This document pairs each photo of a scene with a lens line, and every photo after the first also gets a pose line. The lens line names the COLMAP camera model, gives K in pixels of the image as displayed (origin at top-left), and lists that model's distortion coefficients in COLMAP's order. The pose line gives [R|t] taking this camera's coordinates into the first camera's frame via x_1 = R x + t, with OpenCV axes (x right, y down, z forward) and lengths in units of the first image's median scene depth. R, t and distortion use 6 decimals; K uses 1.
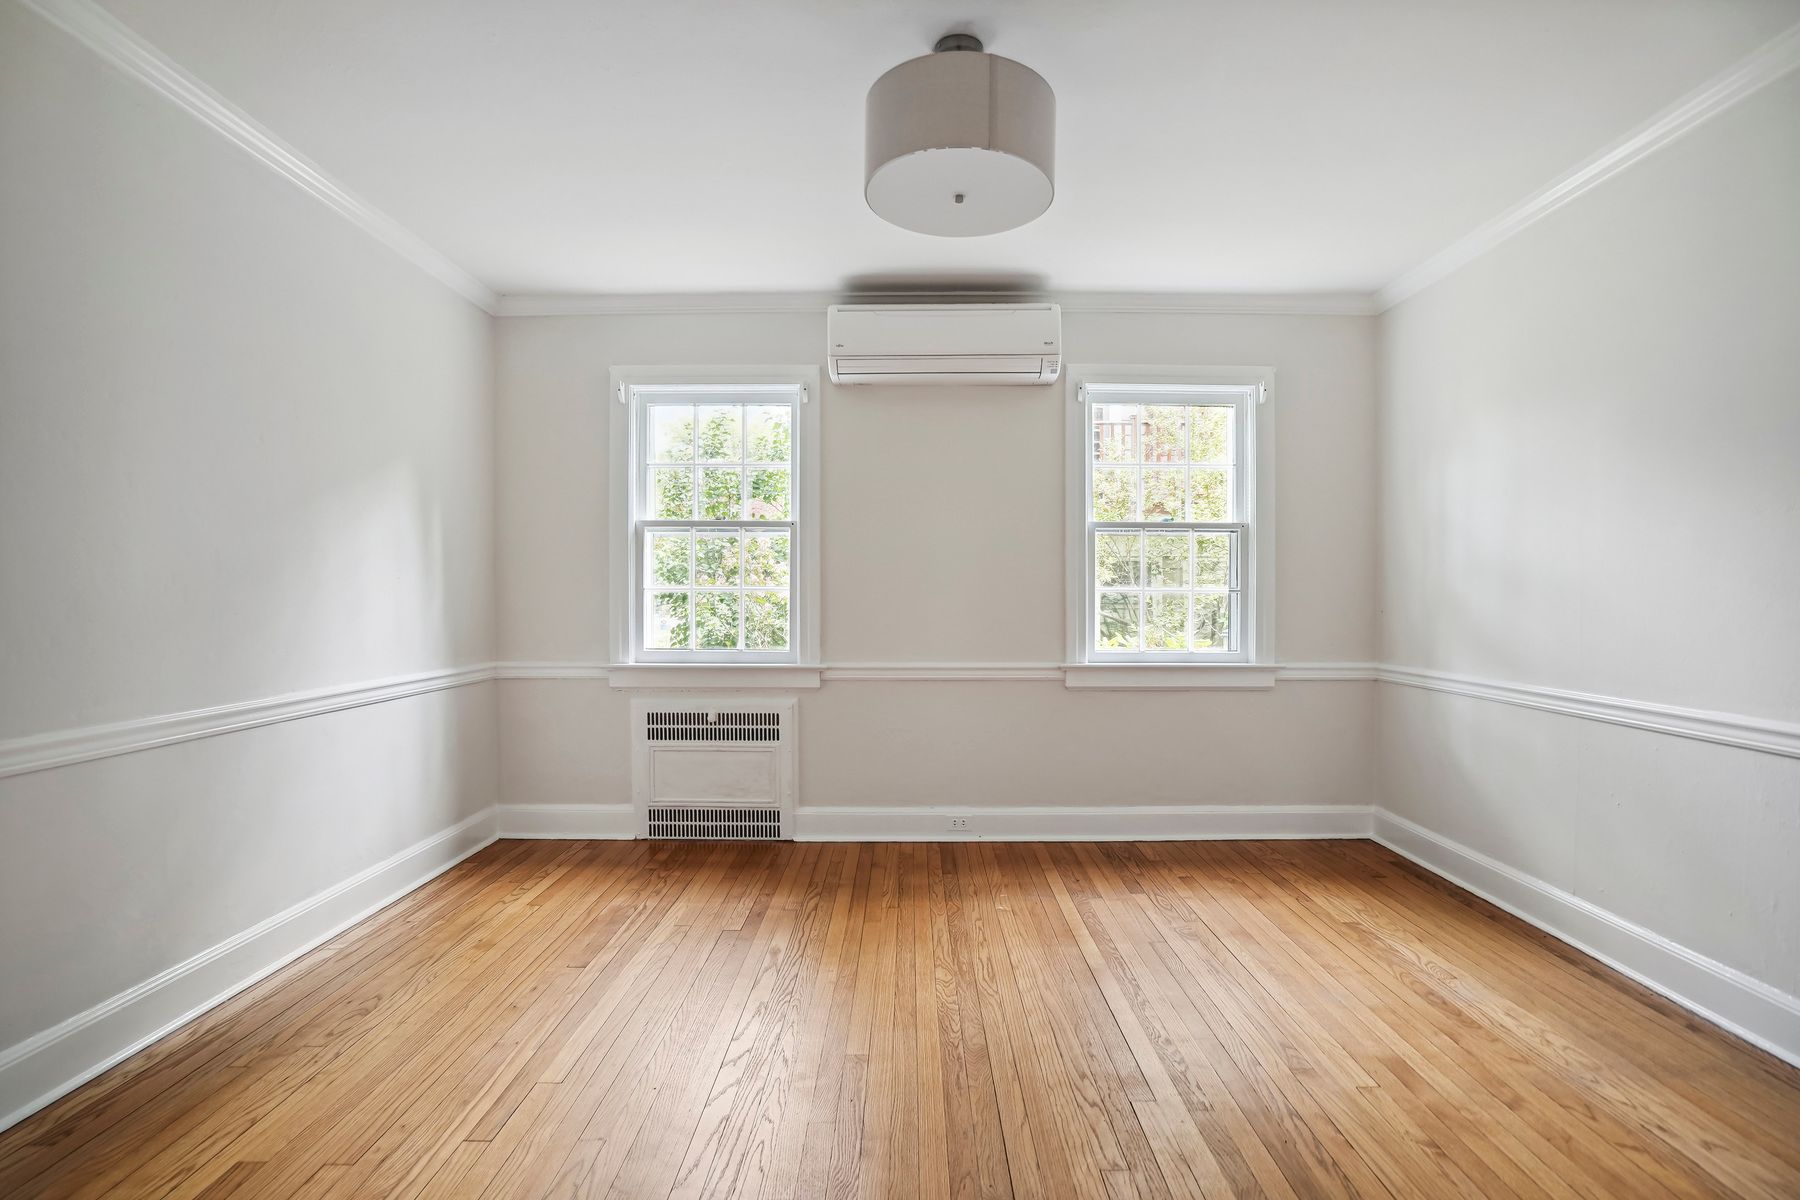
lens RADIAL K [[847.7, 0, 900.0], [0, 847.7, 600.0], [0, 0, 1]] dist [-0.001773, 0.000182]
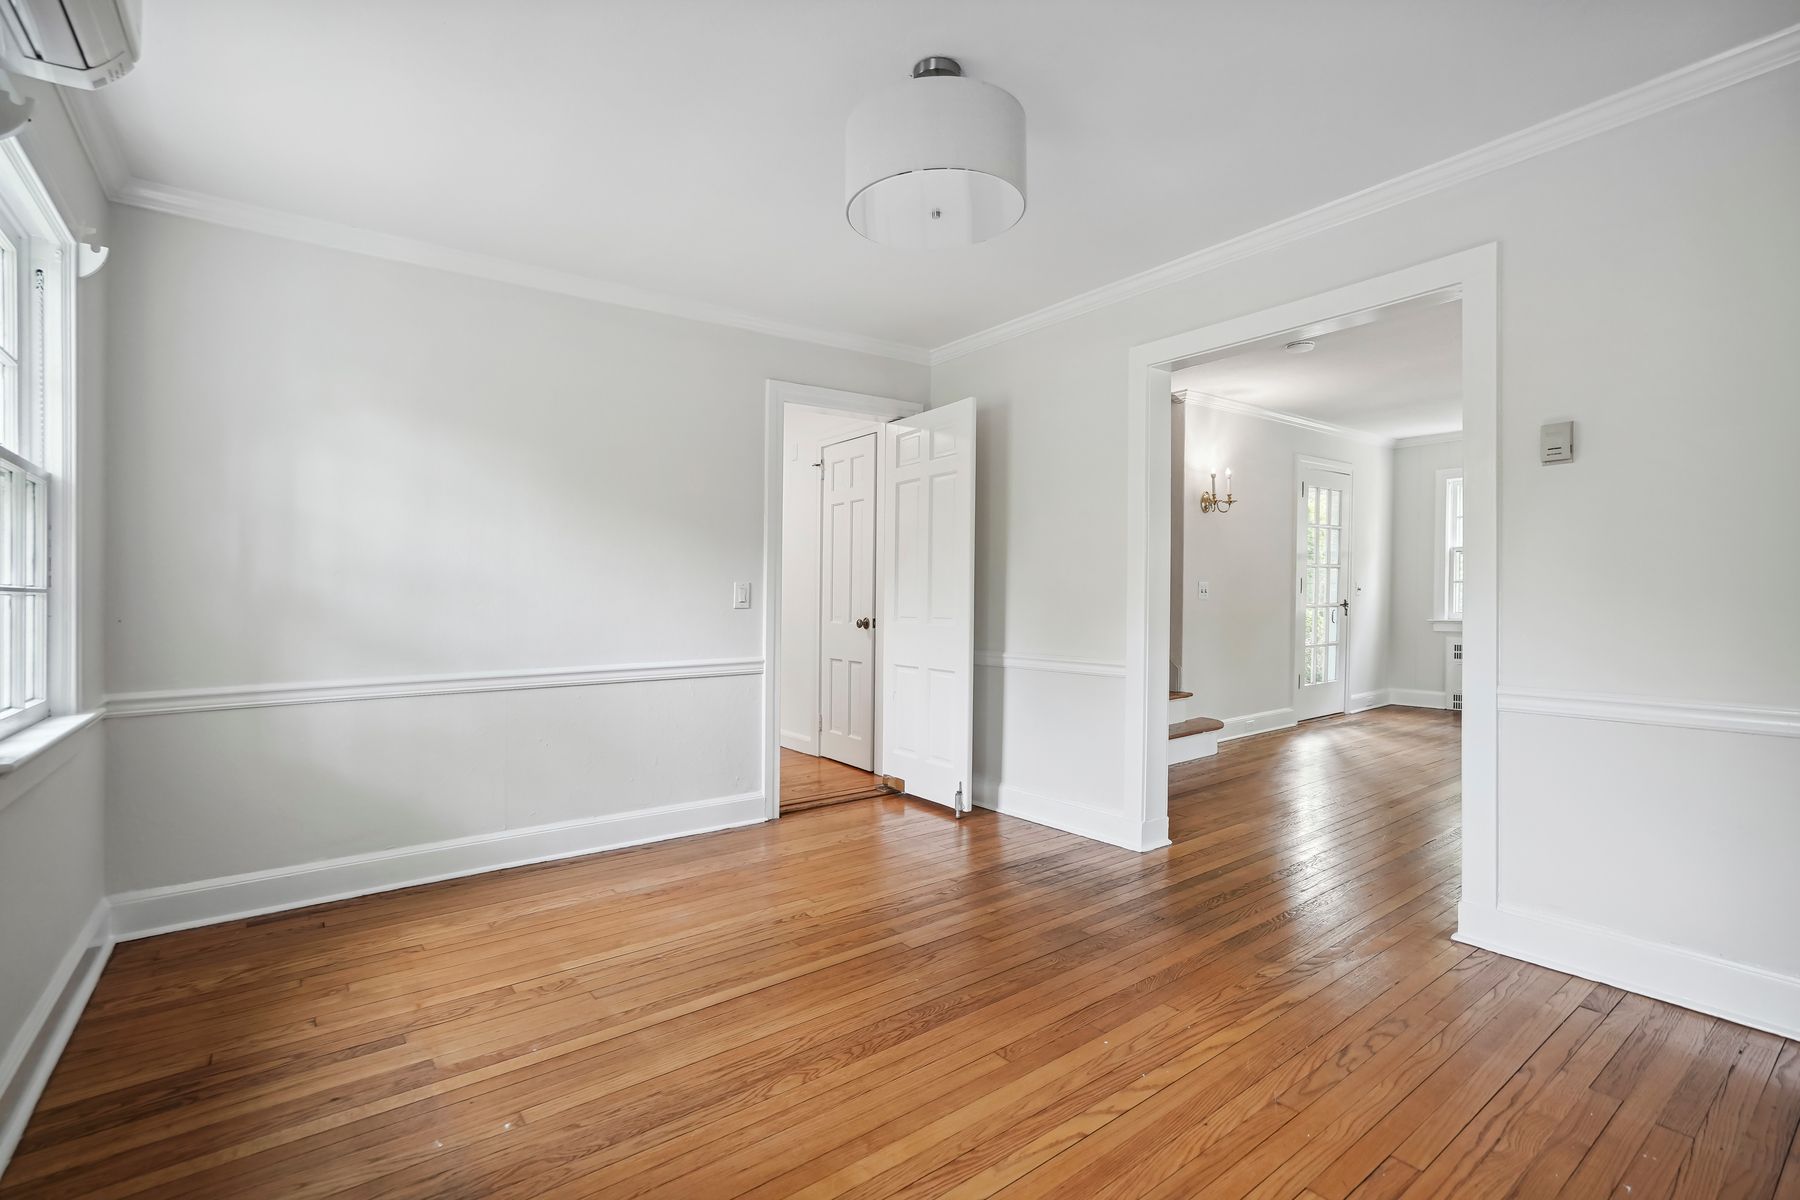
lens RADIAL K [[847.7, 0, 900.0], [0, 847.7, 600.0], [0, 0, 1]] dist [-0.001773, 0.000182]
pose [[-0.603185, 0.002908, 0.797596, -0.511492], [0.015609, 0.999845, 0.008158, -0.000974], [-0.797449, 0.017370, -0.603137, 1.124914]]
